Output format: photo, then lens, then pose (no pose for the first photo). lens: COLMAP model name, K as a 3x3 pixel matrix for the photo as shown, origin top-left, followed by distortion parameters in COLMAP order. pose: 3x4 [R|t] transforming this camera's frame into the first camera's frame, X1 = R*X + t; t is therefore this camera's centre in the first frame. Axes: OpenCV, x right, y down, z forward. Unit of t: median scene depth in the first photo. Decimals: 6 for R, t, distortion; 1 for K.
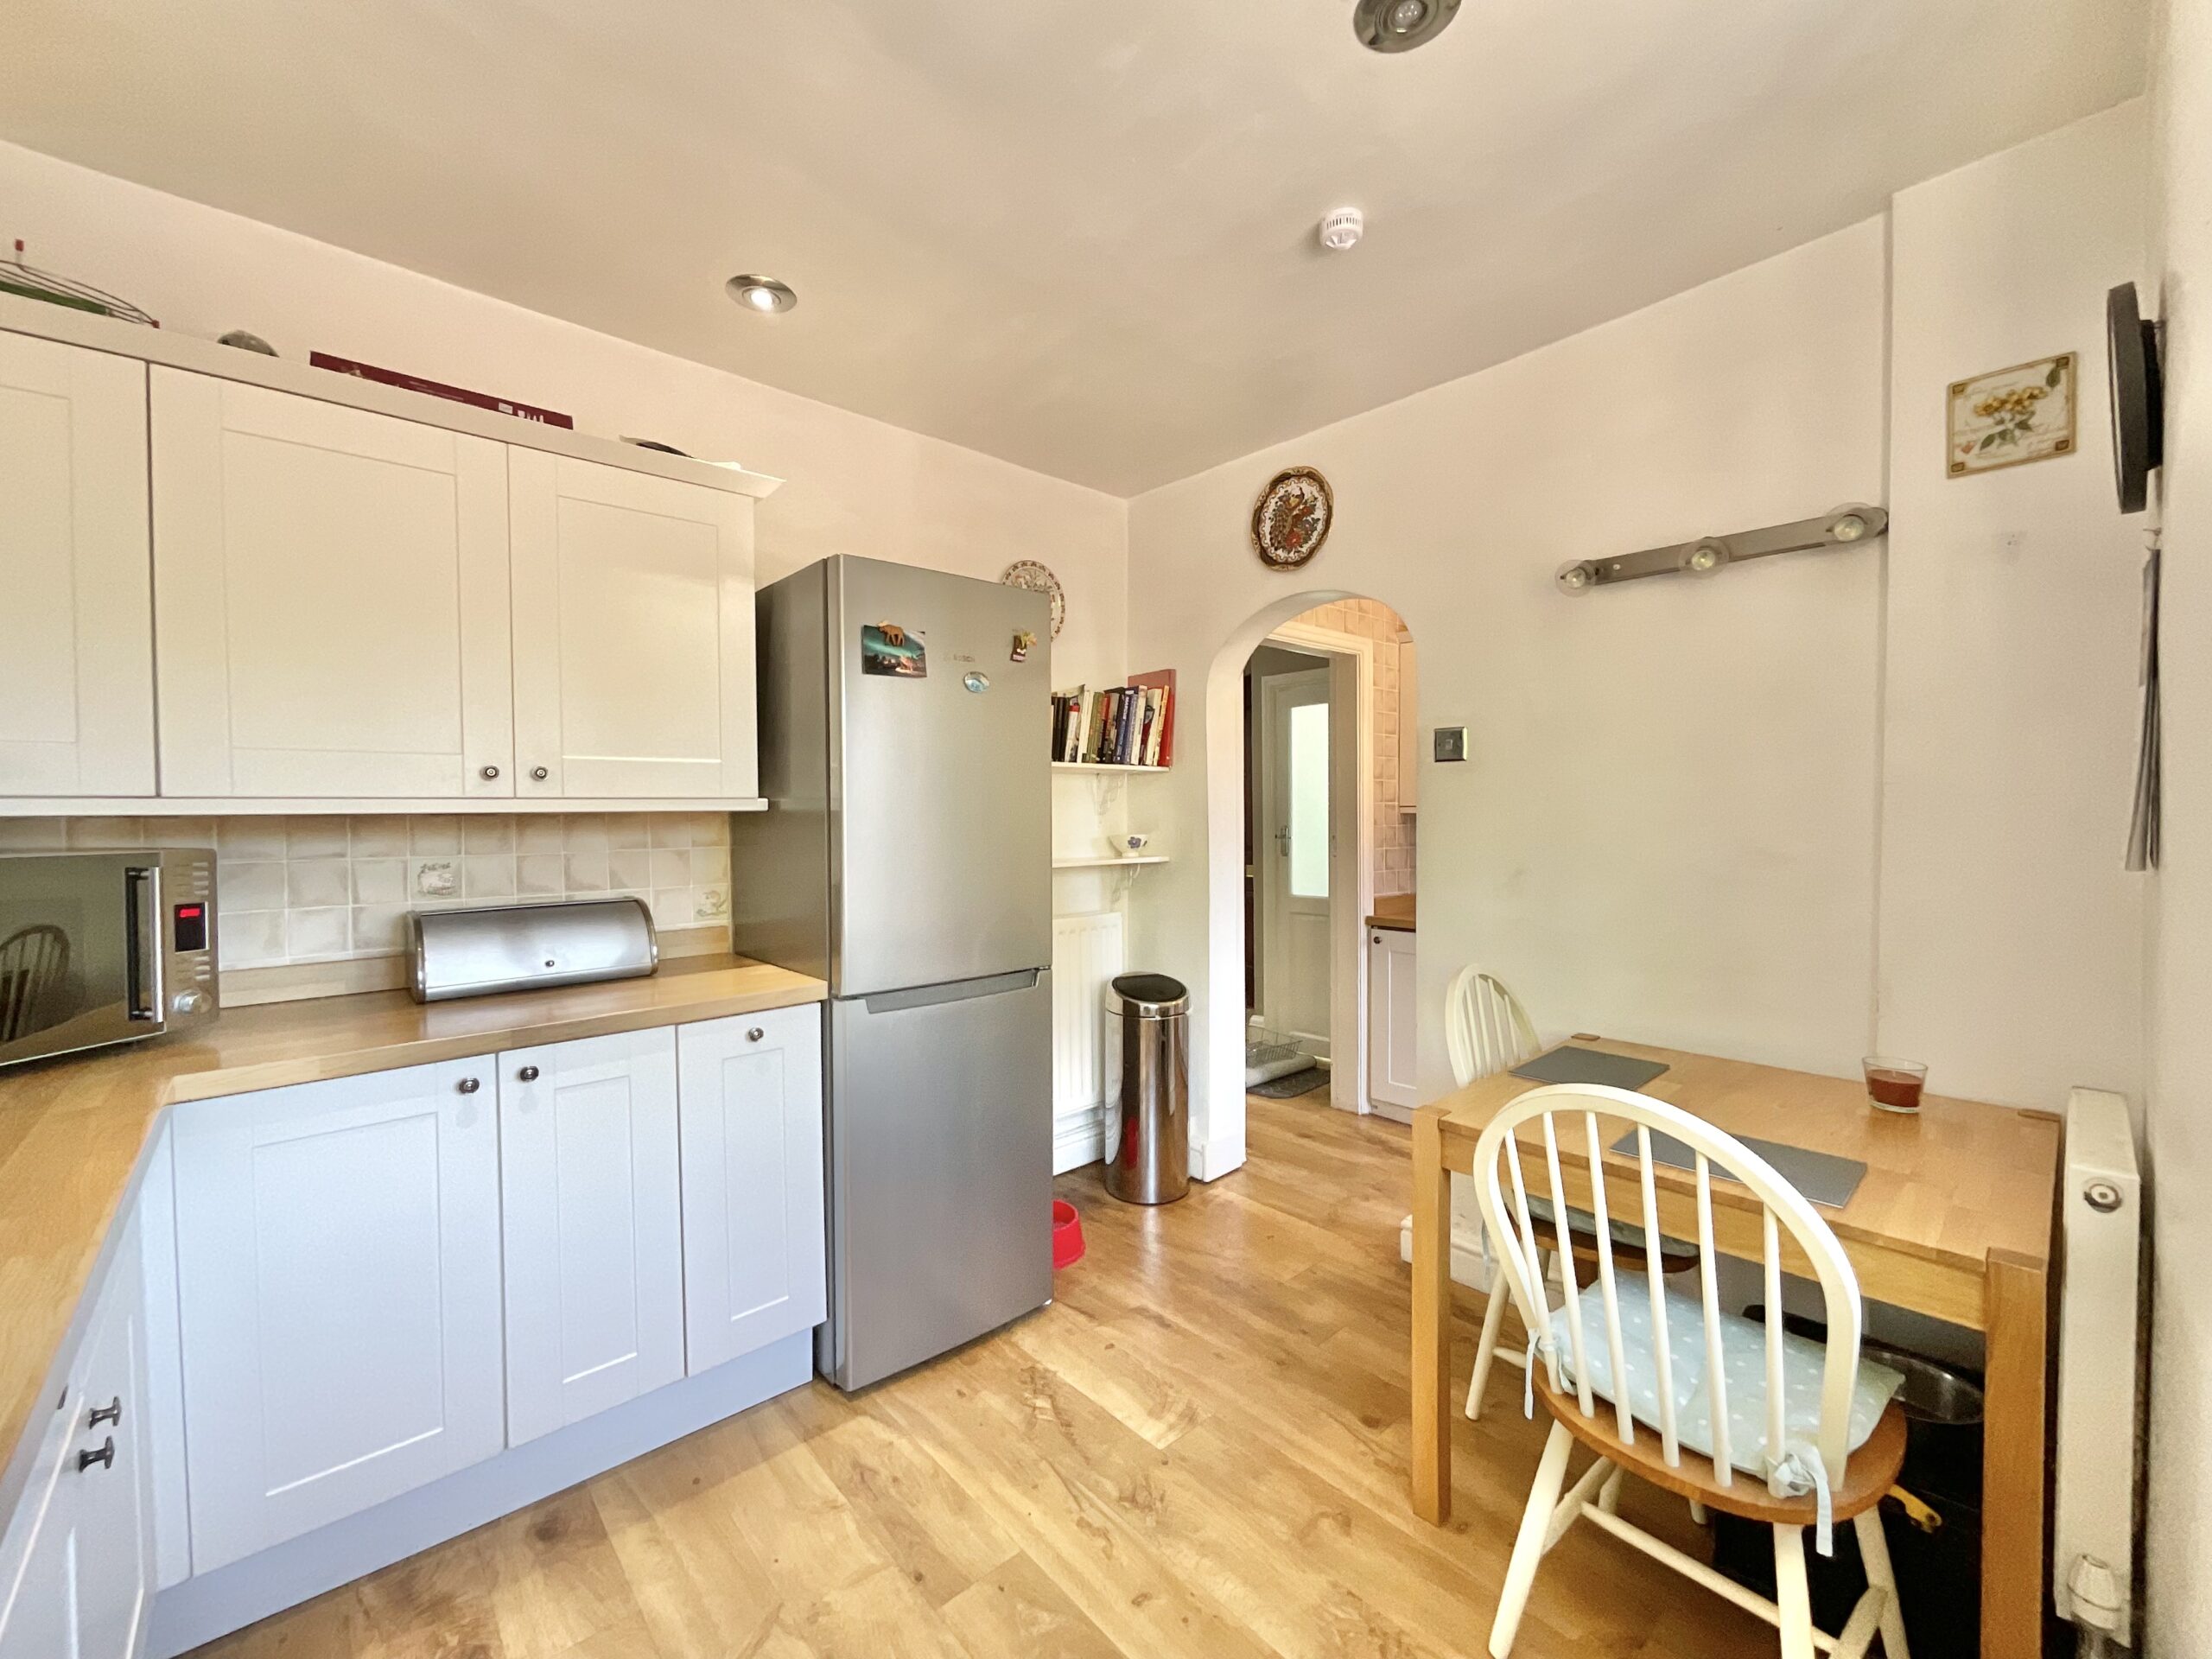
lens RADIAL K [[900.6, 0, 1102.3], [0, 900.6, 825.2], [0, 0, 1]] dist [-0.000563, 0.000226]
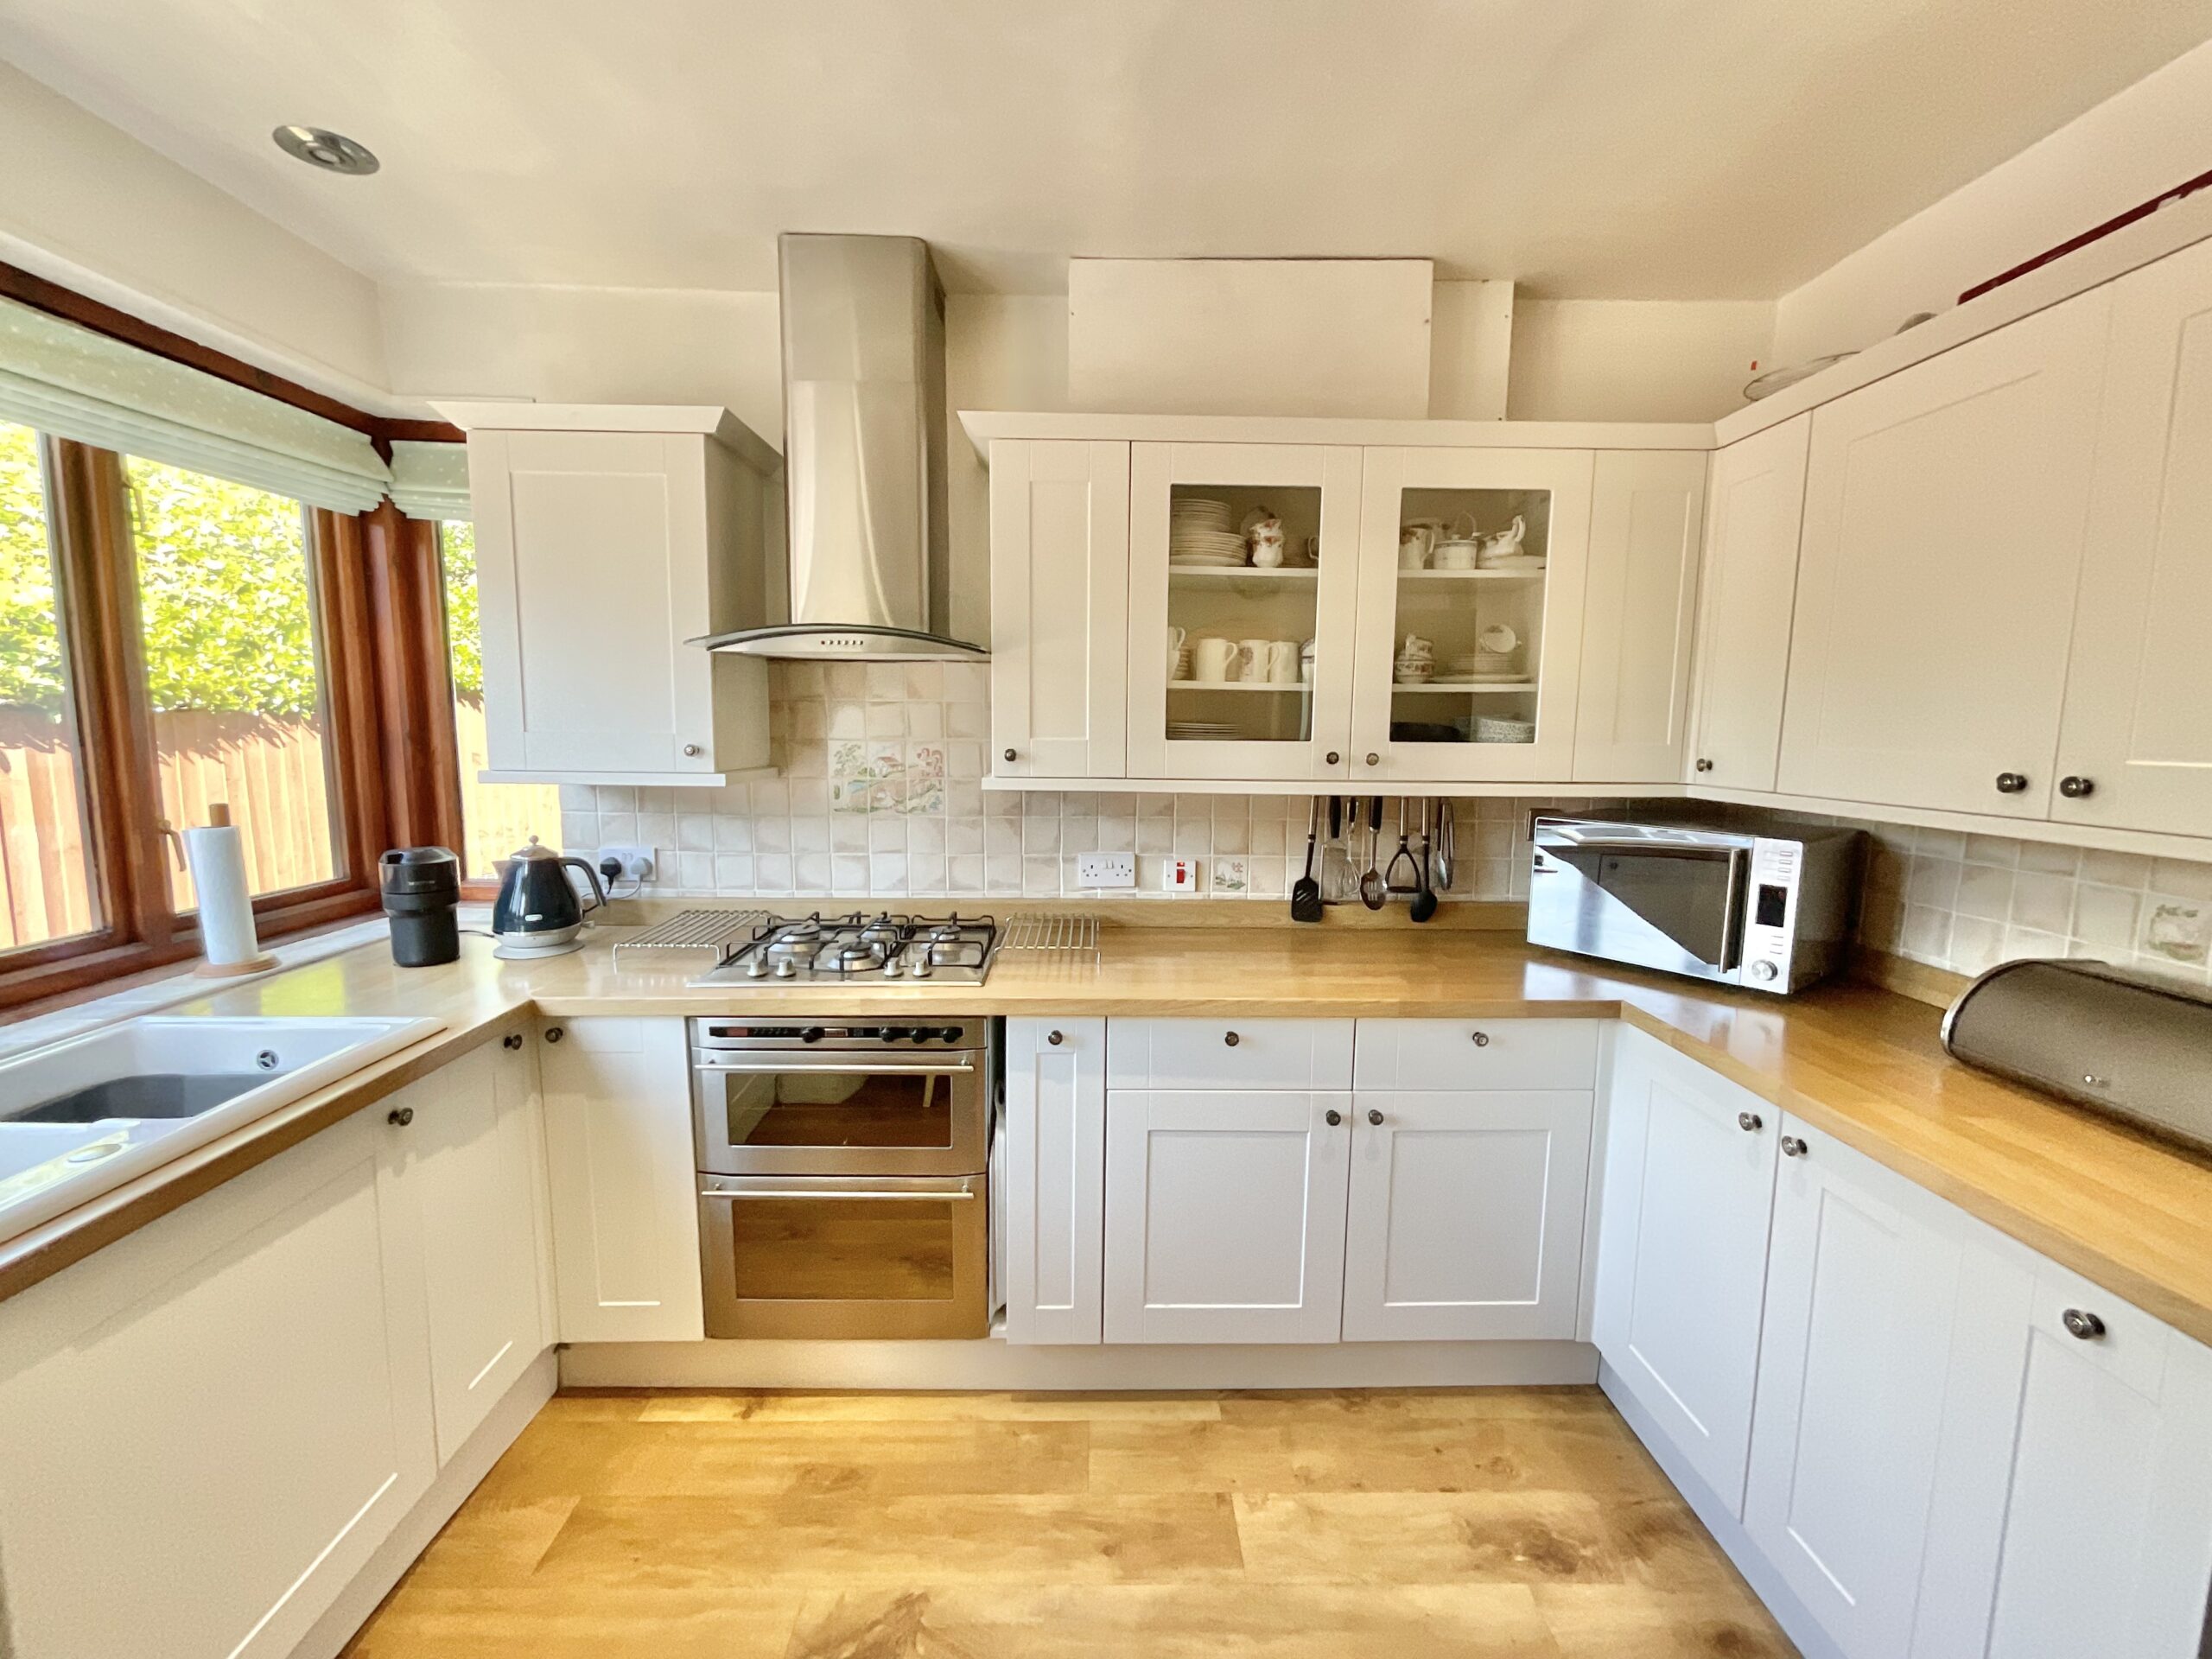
lens RADIAL K [[900.6, 0, 1102.3], [0, 900.6, 825.2], [0, 0, 1]] dist [-0.000563, 0.000226]
pose [[-0.660463, 0.088340, -0.745644, 0.335348], [-0.023605, 0.990121, 0.138212, -0.103263], [0.750488, 0.108885, -0.651853, 0.896765]]
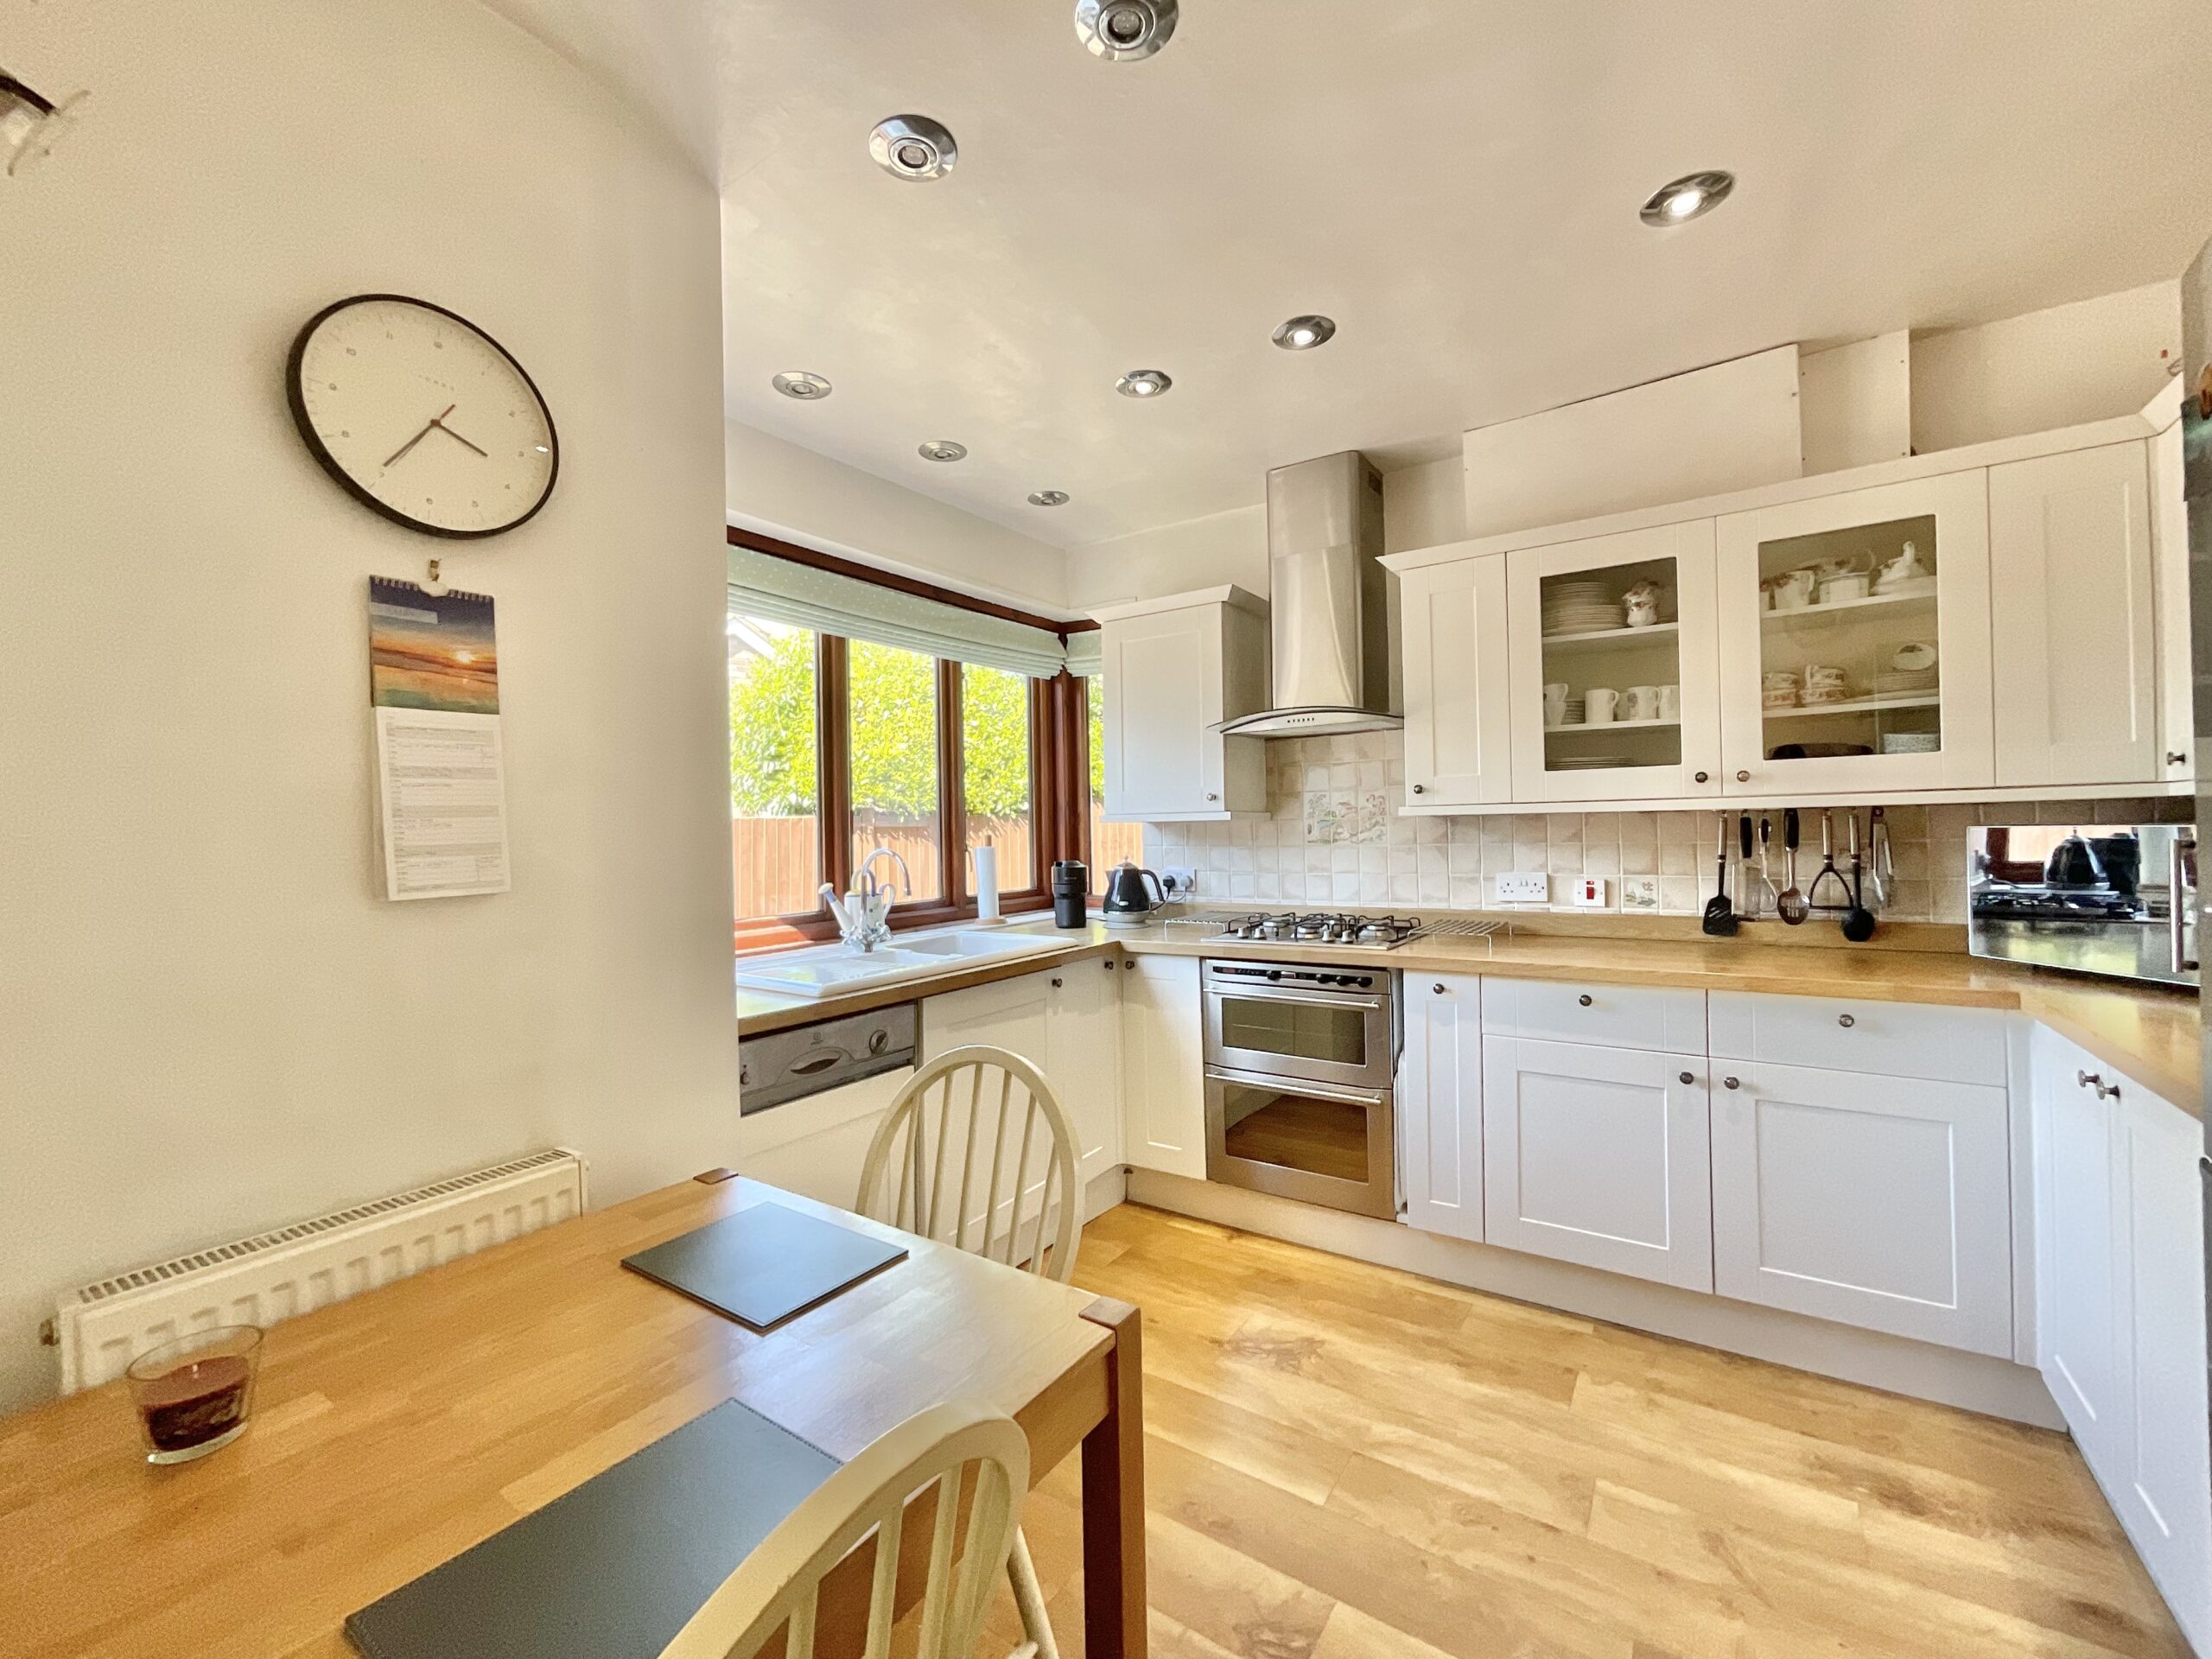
lens RADIAL K [[900.6, 0, 1102.3], [0, 900.6, 825.2], [0, 0, 1]] dist [-0.000563, 0.000226]
pose [[-0.971892, 0.025883, -0.234002, 0.444578], [0.022053, 0.999577, 0.018971, -0.015648], [0.234394, 0.013277, -0.972051, 1.412356]]
